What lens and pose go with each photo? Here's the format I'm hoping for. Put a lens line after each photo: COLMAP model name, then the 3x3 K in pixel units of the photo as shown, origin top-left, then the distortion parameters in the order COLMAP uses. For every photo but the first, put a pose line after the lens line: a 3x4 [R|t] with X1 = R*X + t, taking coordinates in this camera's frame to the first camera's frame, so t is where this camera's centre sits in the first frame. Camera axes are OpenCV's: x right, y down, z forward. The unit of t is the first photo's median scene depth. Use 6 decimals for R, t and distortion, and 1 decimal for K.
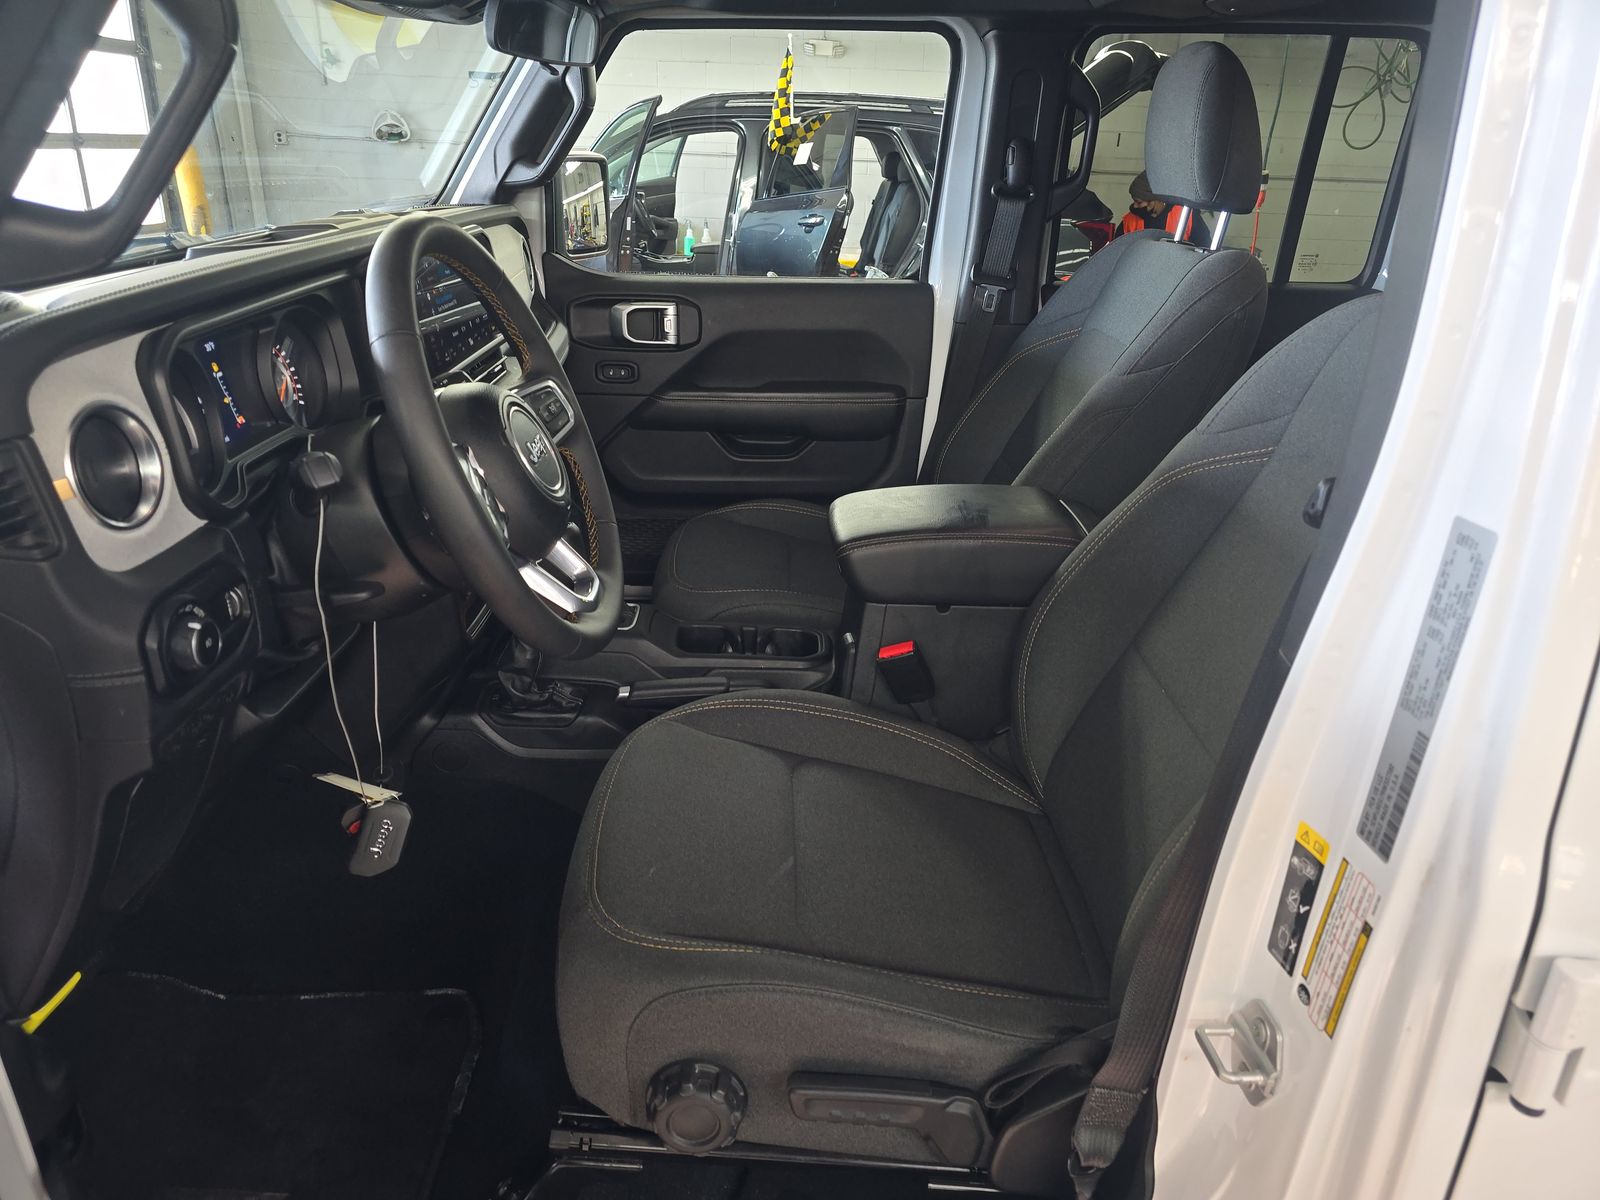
lens RADIAL K [[1097.8, 0, 799.7], [0, 1097.8, 609.9], [0, 0, 1]] dist [0.046522, -0.041658]
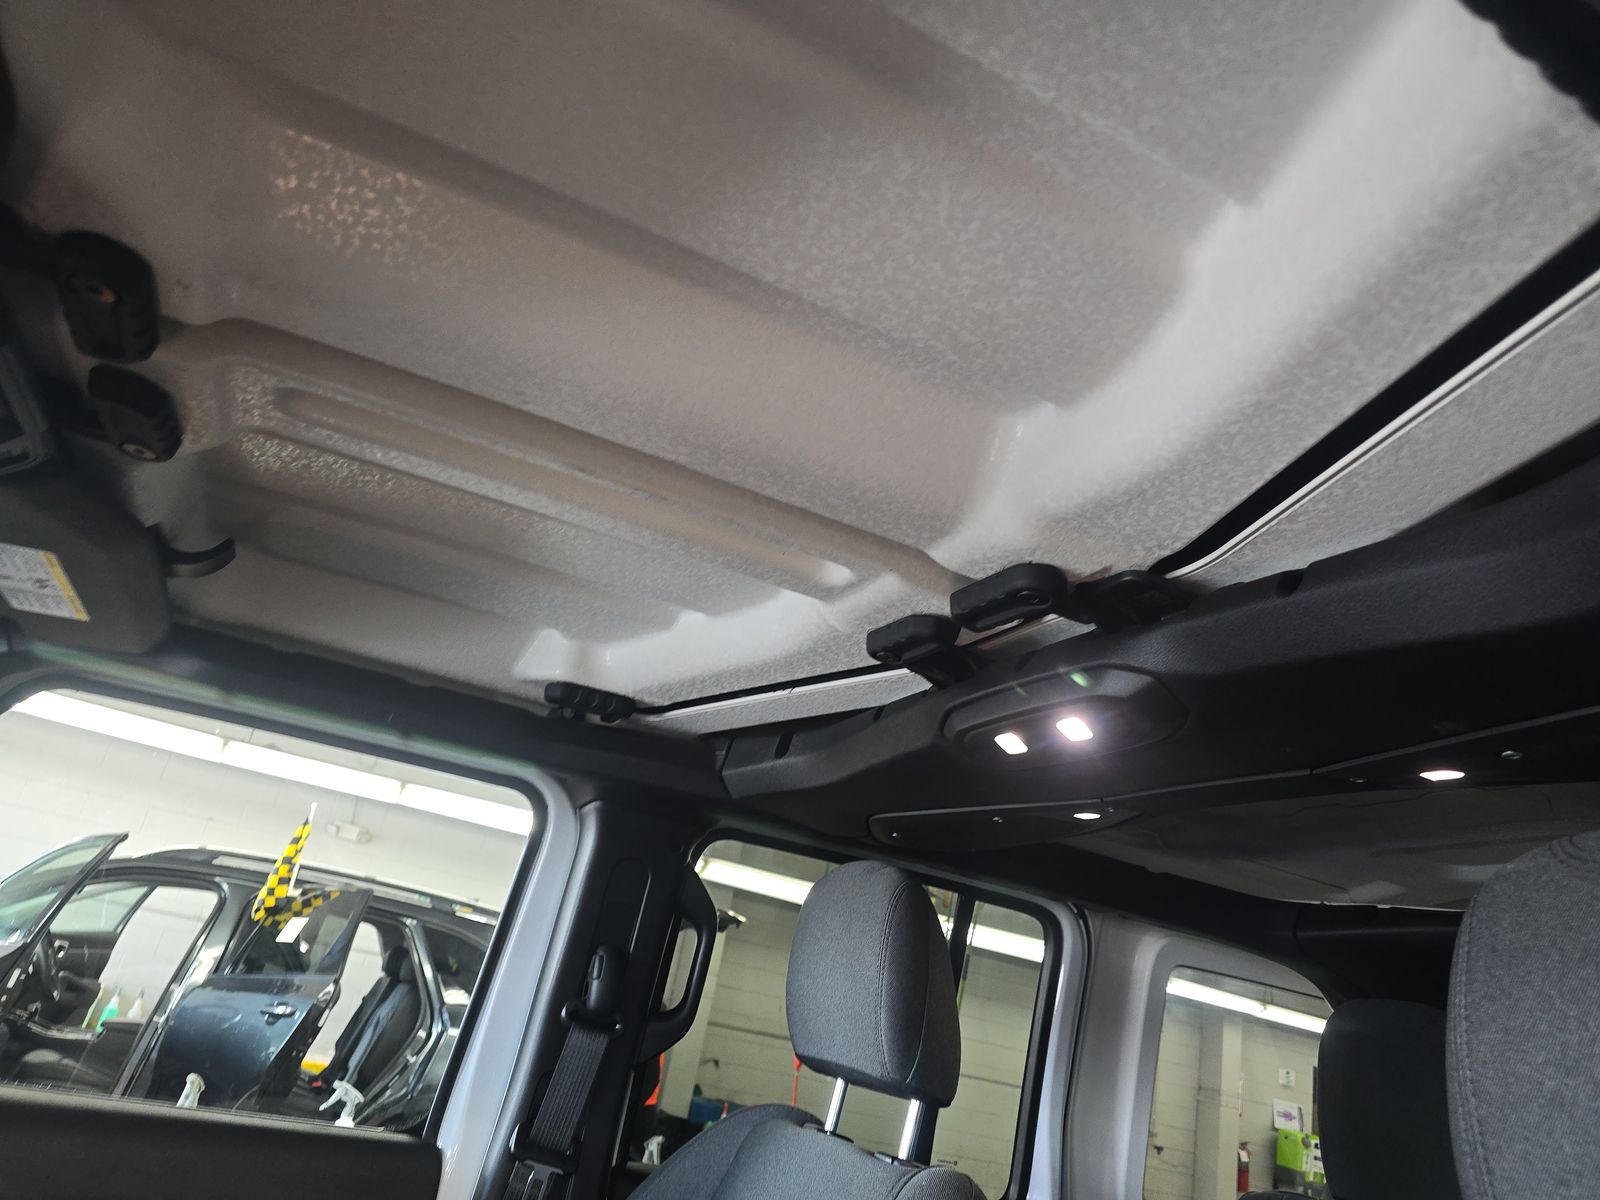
lens RADIAL K [[1097.8, 0, 799.7], [0, 1097.8, 609.9], [0, 0, 1]] dist [0.046522, -0.041658]
pose [[0.903089, 0.269654, 0.334242, 0.004390], [0.014077, 0.759290, -0.650600, -0.044011], [-0.429224, 0.592255, 0.681910, 0.117096]]
